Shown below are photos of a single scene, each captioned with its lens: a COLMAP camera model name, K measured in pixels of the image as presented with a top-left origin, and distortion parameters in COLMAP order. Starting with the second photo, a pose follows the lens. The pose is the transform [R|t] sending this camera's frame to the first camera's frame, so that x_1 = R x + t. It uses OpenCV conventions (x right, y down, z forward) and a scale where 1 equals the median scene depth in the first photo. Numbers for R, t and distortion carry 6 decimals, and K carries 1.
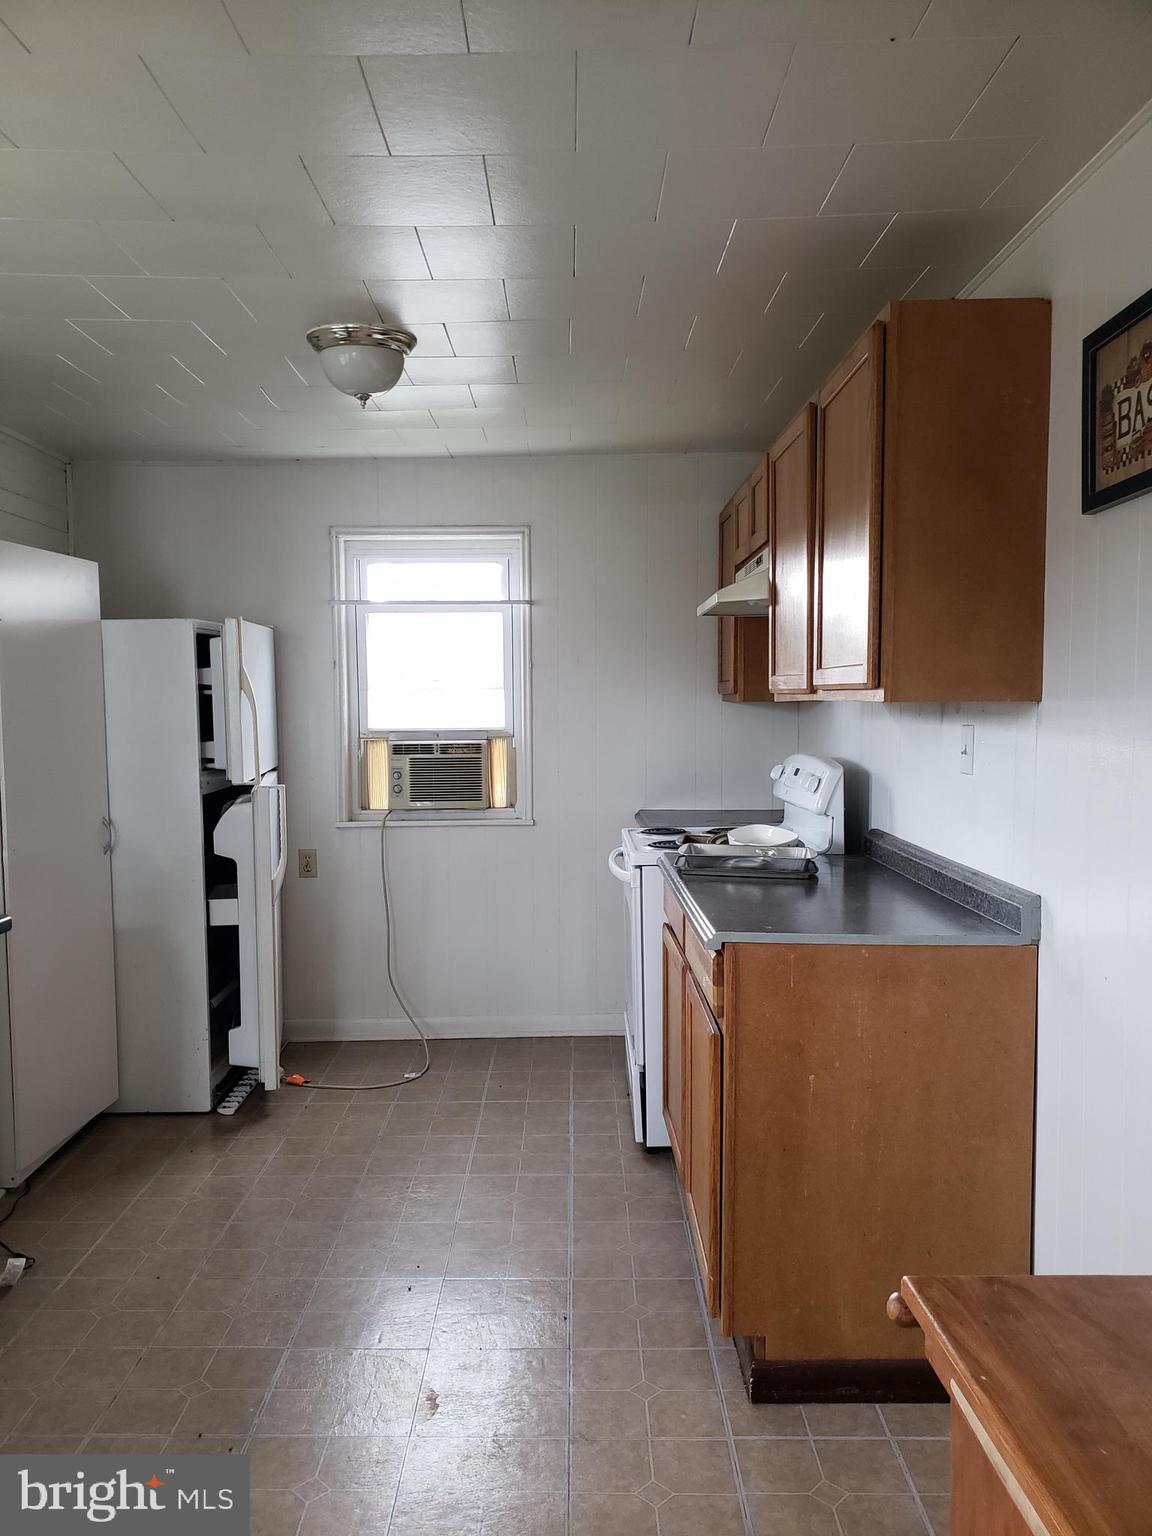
lens RADIAL K [[1207.9, 0, 559.1], [0, 1207.9, 764.9], [0, 0, 1]] dist [0.040581, -0.004381]
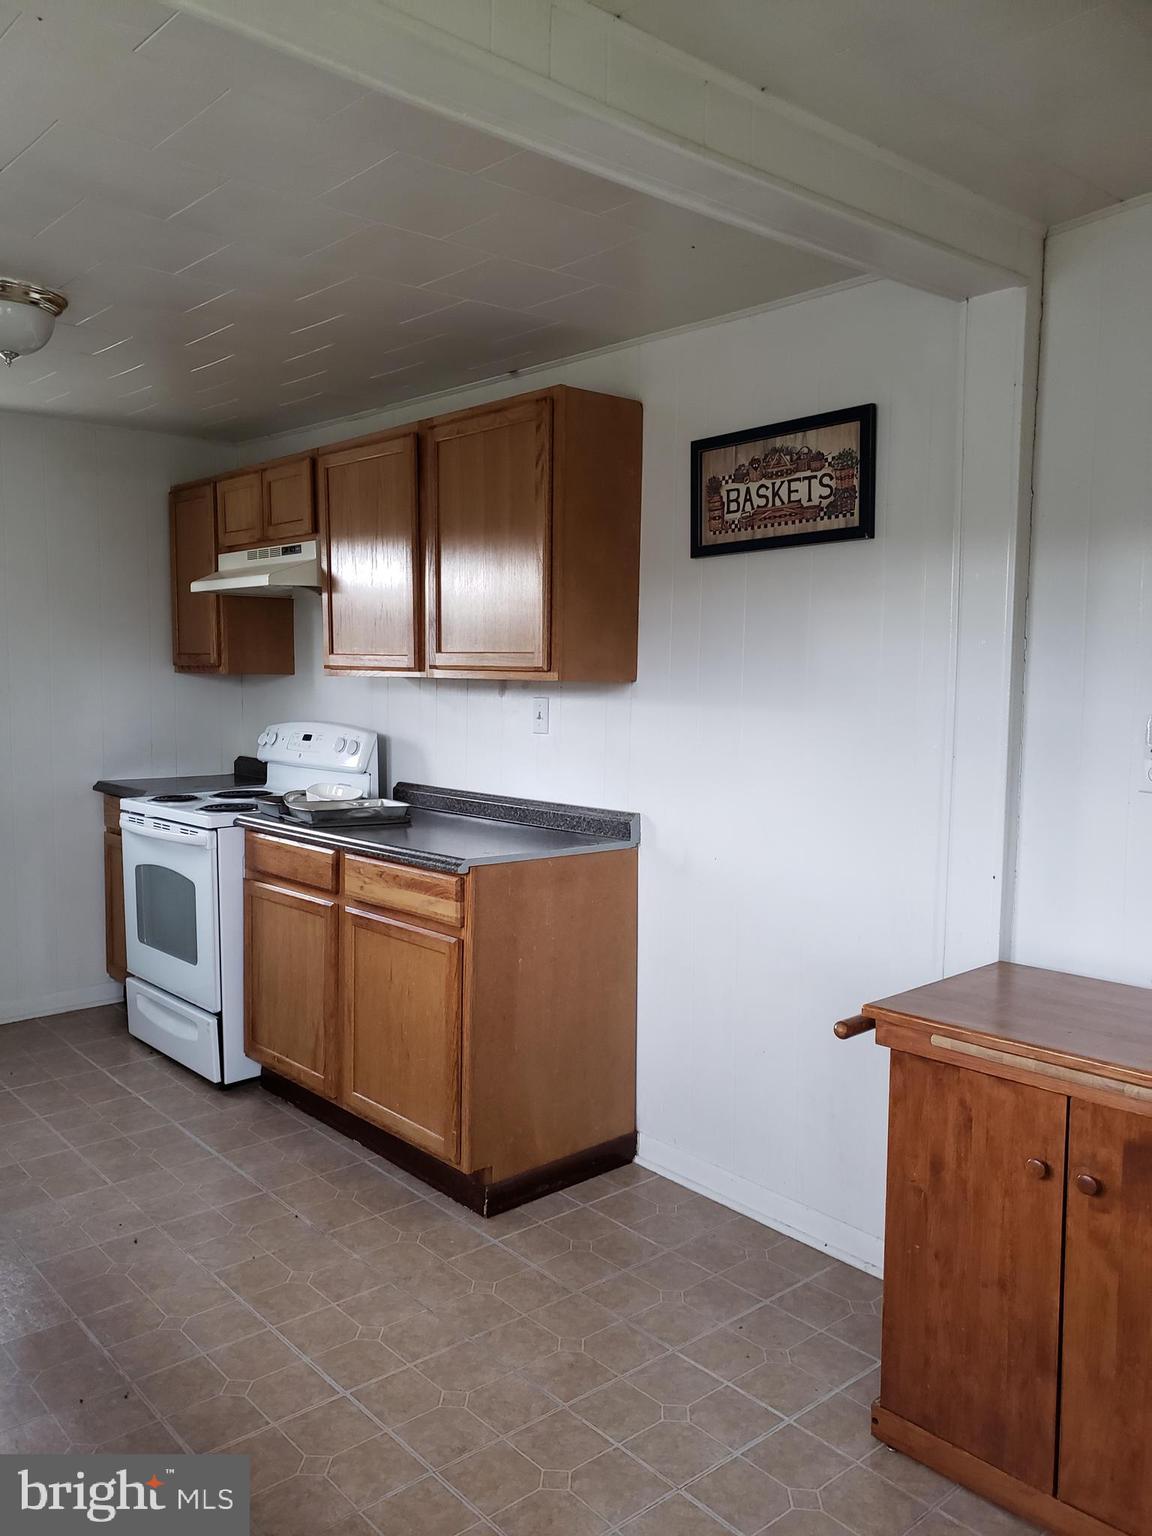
lens RADIAL K [[1183.6, 0, 571.2], [0, 1183.6, 768.0], [0, 0, 1]] dist [0.064553, -0.002331]
pose [[0.753762, -0.043505, 0.655705, -0.594077], [0.023572, 0.998954, 0.039181, -0.005784], [-0.656724, -0.014077, 0.753999, -0.014675]]
